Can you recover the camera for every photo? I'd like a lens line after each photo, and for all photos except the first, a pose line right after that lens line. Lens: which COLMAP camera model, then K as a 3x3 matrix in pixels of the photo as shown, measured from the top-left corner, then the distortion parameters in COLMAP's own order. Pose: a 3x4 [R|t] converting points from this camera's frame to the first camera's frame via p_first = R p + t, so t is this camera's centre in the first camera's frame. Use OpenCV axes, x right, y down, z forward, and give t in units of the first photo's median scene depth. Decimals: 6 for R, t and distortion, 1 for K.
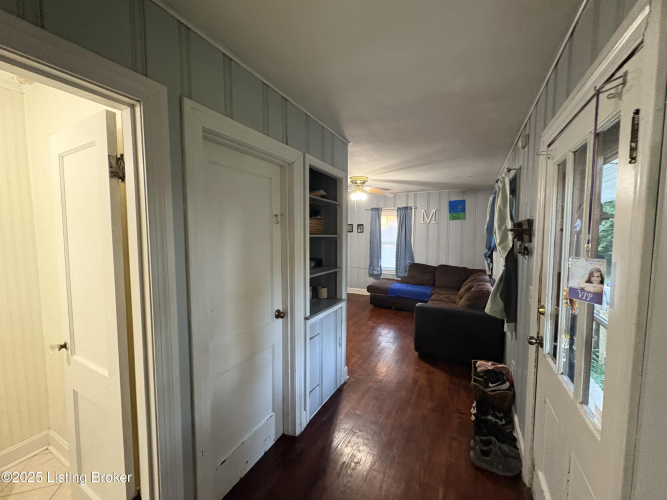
lens RADIAL K [[270.2, 0, 332.4], [0, 270.2, 250.3], [0, 0, 1]] dist [-0.004384, -0.000091]
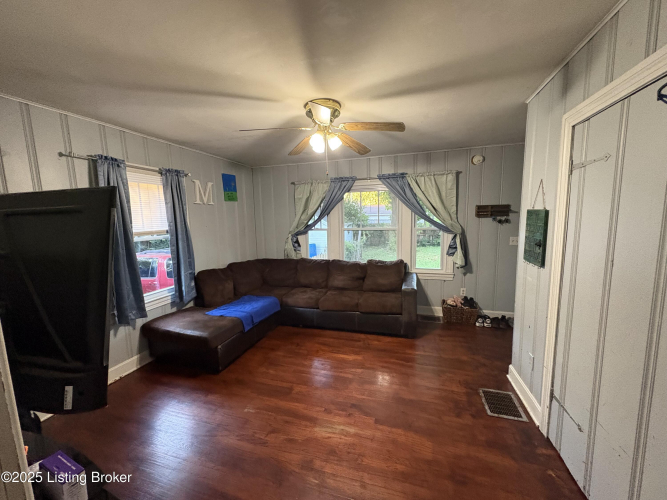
lens RADIAL K [[270.2, 0, 335.8], [0, 270.2, 250.2], [0, 0, 1]] dist [-0.004384, -0.000091]
pose [[-0.205271, -0.118193, 0.971542, -0.322199], [0.084228, 0.986865, 0.137853, -0.053940], [-0.975074, 0.110128, -0.192619, 0.826665]]
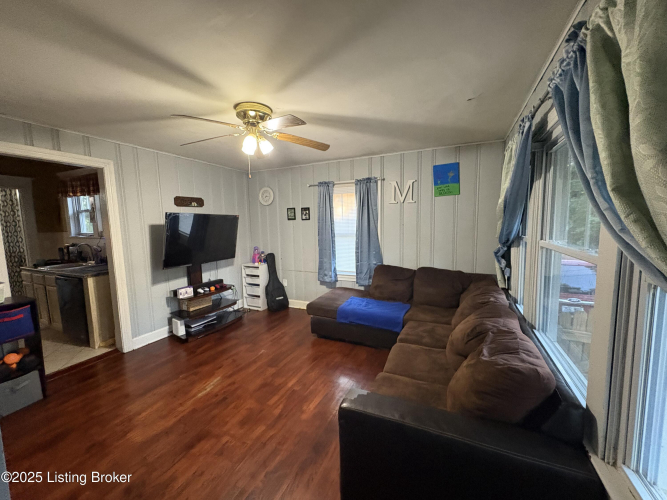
lens RADIAL K [[270.2, 0, 334.5], [0, 270.2, 250.8], [0, 0, 1]] dist [-0.004384, -0.000091]
pose [[0.998887, -0.025019, 0.039980, 0.164177], [0.023572, 0.999064, 0.036257, -0.012772], [-0.040849, -0.035274, 0.998542, 0.359604]]
